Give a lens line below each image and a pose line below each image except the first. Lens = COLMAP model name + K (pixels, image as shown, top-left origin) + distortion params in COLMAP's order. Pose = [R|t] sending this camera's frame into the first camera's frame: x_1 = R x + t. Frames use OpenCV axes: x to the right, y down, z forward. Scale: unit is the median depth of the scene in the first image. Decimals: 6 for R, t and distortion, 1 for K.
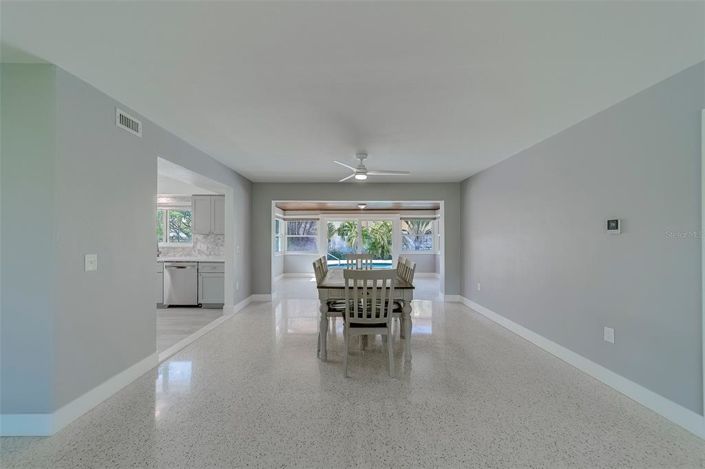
lens RADIAL K [[255.3, 0, 352.5], [0, 255.3, 234.5], [0, 0, 1]] dist [0.000209, -0.000051]
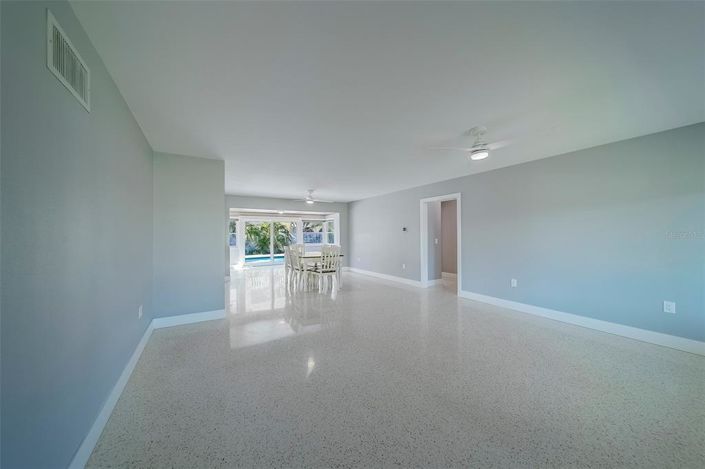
lens RADIAL K [[255.3, 0, 352.5], [0, 255.3, 234.5], [0, 0, 1]] dist [0.000209, -0.000051]
pose [[0.860613, -0.003989, 0.509245, -0.421874], [-0.001412, 0.999947, 0.010220, -0.004413], [-0.509258, -0.009515, 0.860561, -0.501894]]
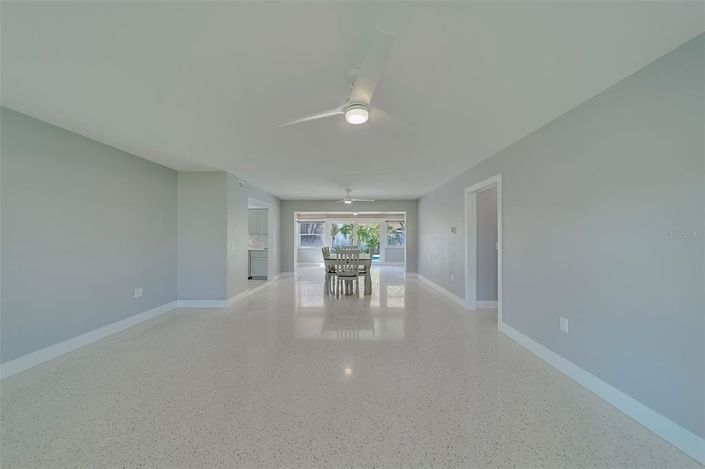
lens RADIAL K [[255.3, 0, 352.5], [0, 255.3, 234.5], [0, 0, 1]] dist [0.000209, -0.000051]
pose [[0.999775, 0.000579, -0.021206, 0.066825], [-0.000434, 0.999976, 0.006849, -0.005129], [0.021210, -0.006838, 0.999752, -0.523209]]
